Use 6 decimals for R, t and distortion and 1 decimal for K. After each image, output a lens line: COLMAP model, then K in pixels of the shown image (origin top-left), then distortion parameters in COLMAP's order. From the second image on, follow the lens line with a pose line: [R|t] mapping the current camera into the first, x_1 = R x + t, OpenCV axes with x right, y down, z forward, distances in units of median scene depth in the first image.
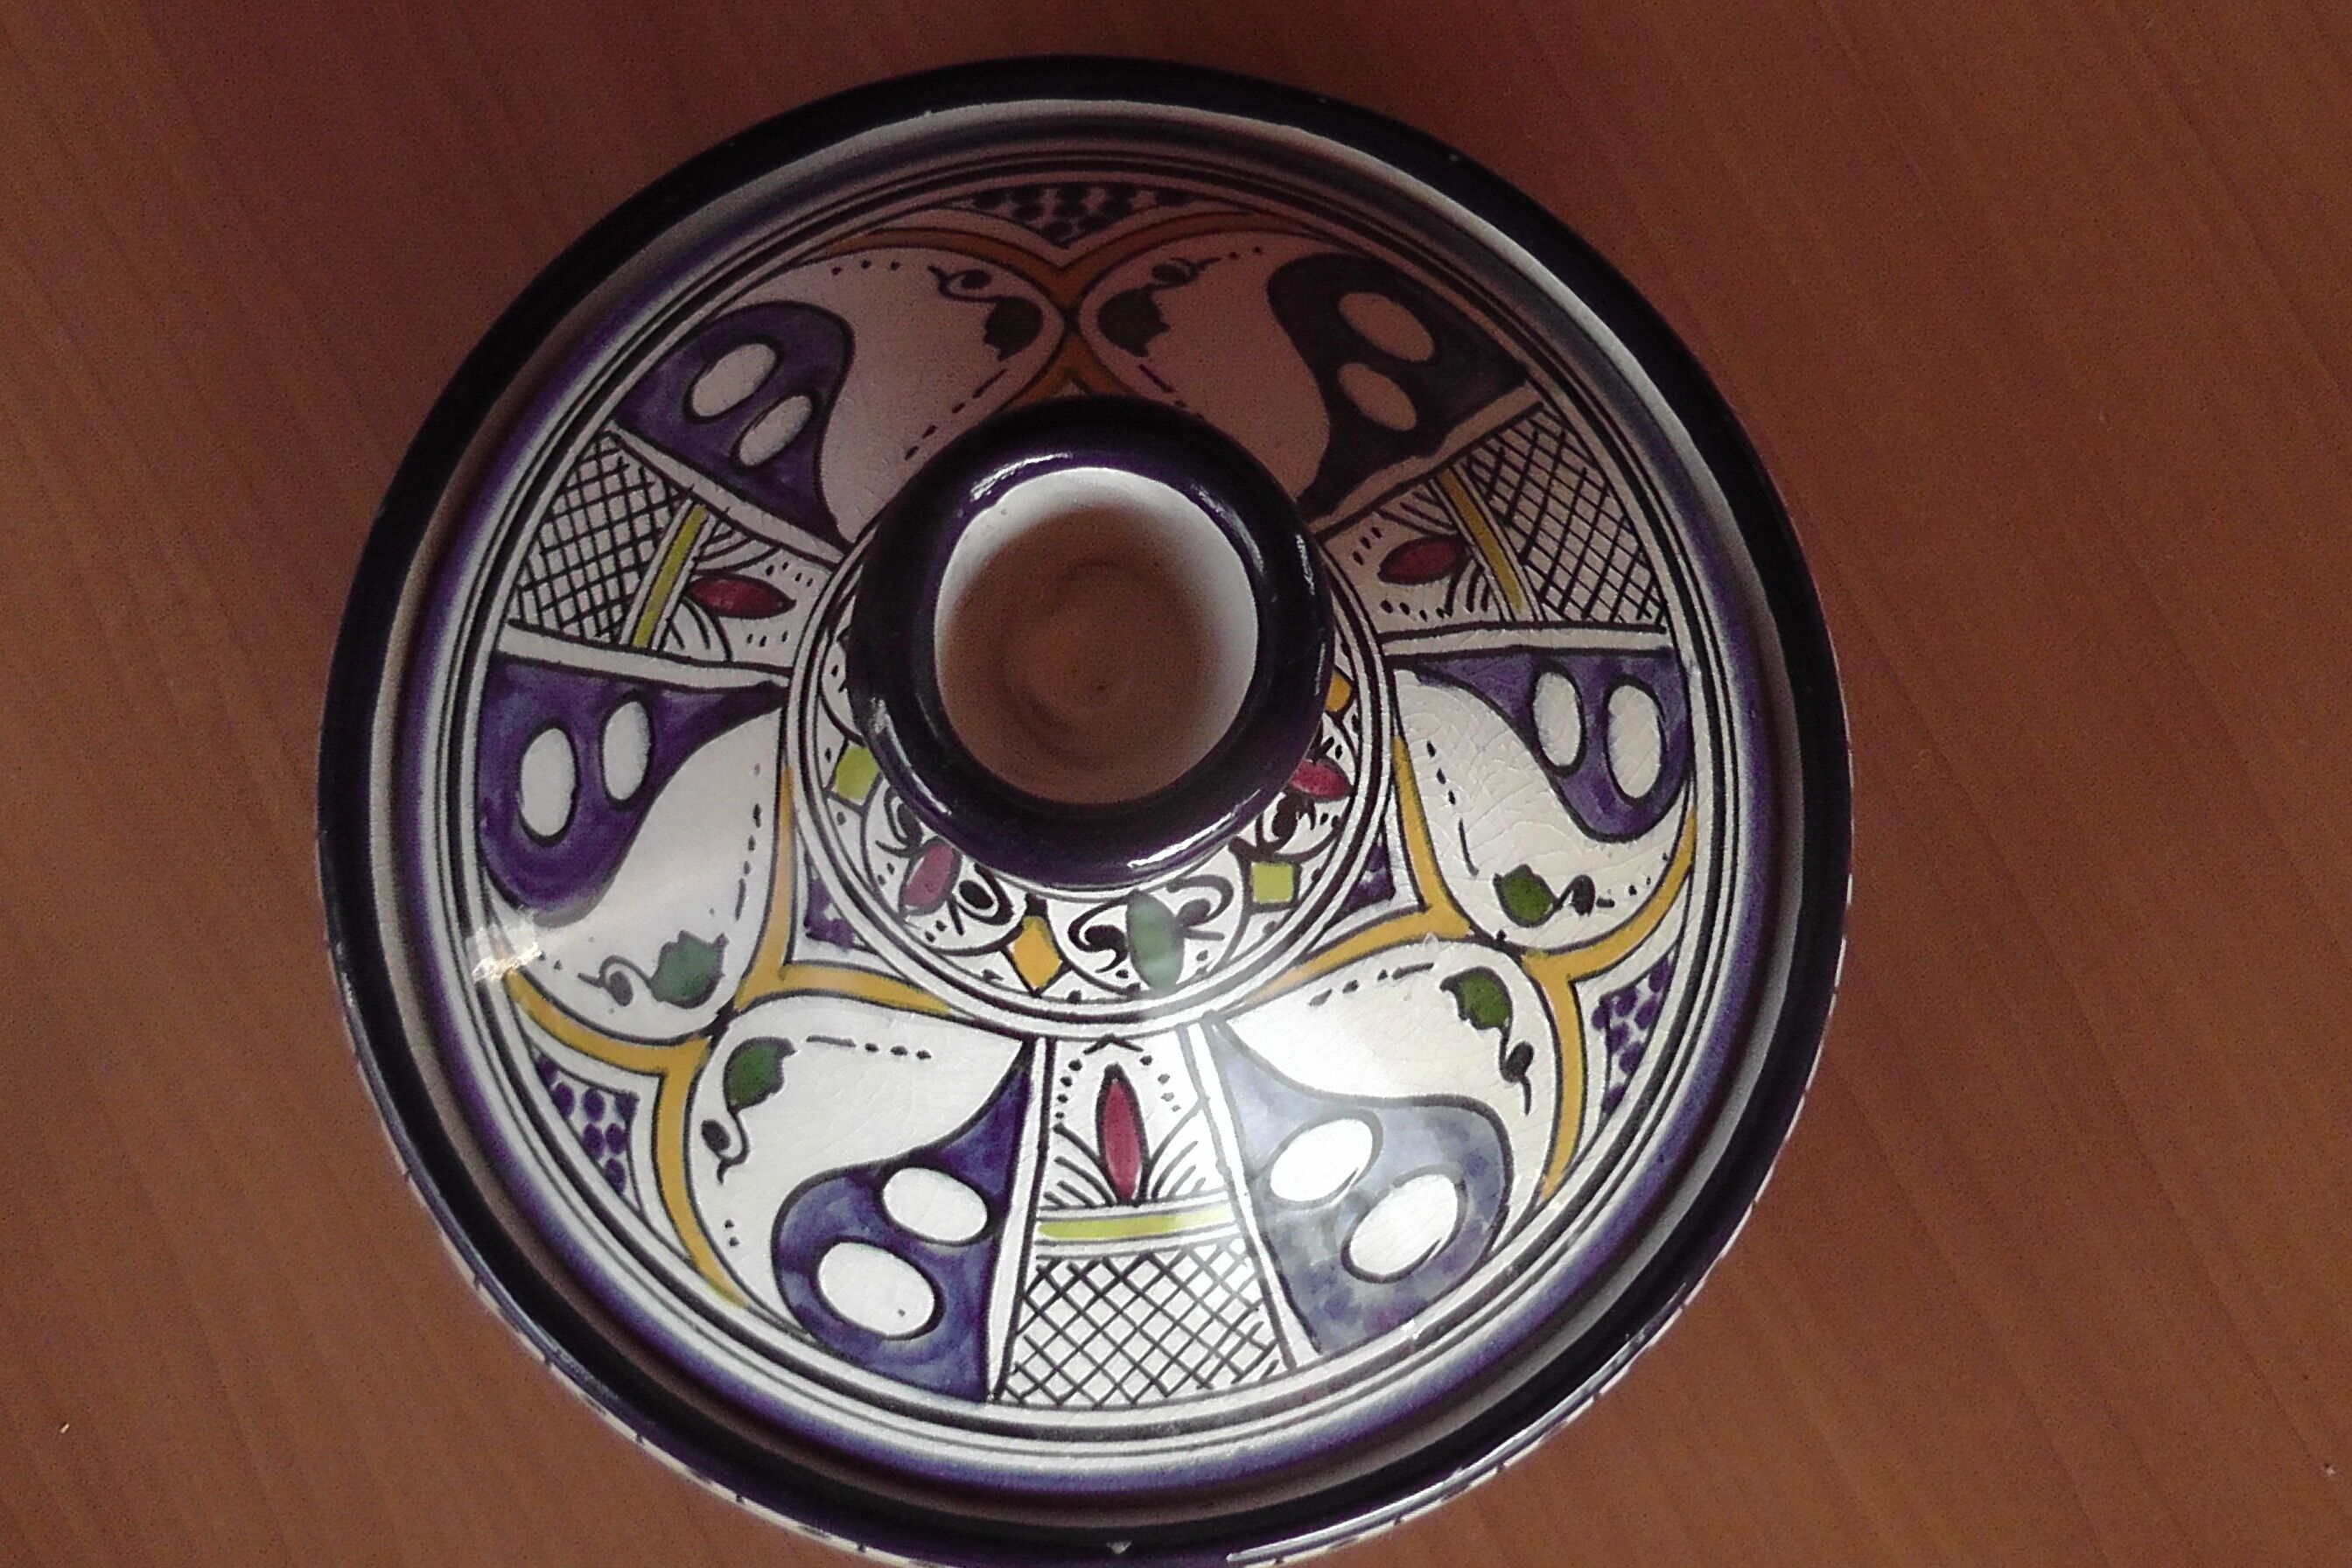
lens RADIAL K [[3149.5, 0, 1178.0], [0, 3149.5, 782.8], [0, 0, 1]] dist [-0.012434, 0.000000]
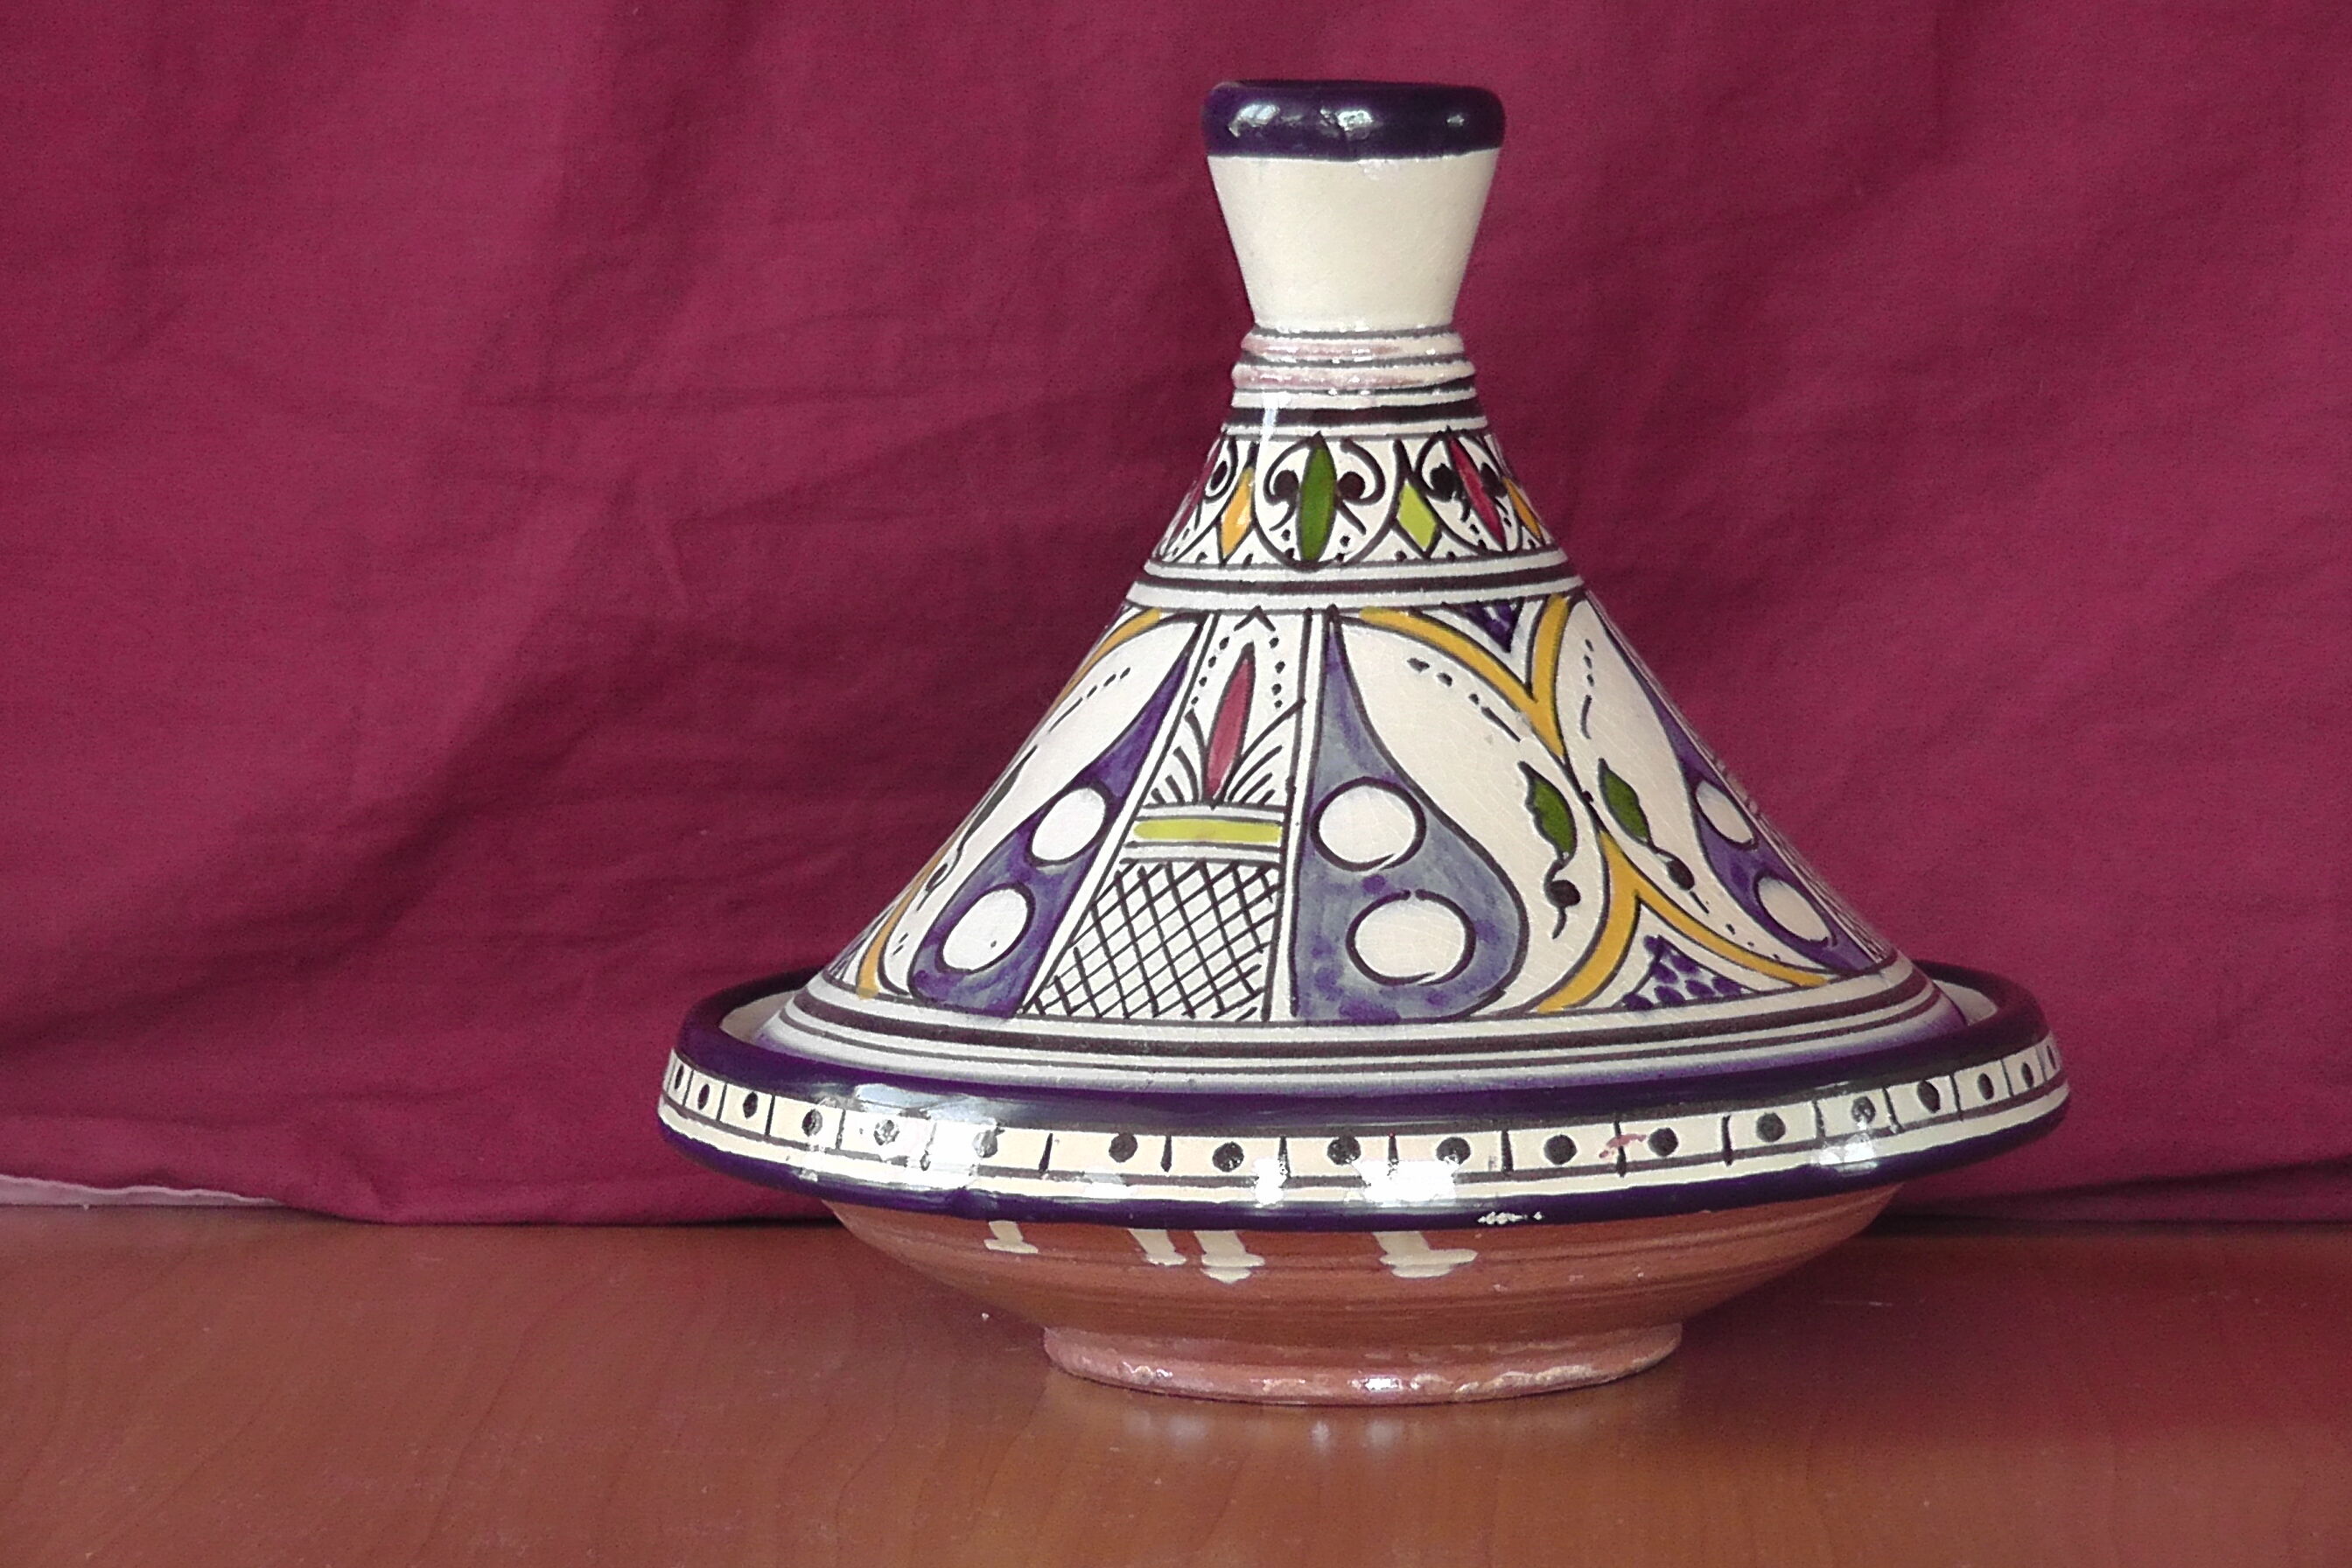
lens RADIAL K [[11391.1, 0, 1173.5], [0, 11391.1, 785.7], [0, 0, 1]] dist [-0.021389, 0.000000]
pose [[0.863433, 0.010918, -0.504345, 2.130089], [-0.495851, 0.202317, -0.844512, 3.747977], [0.092817, 0.979259, 0.180101, 0.200757]]
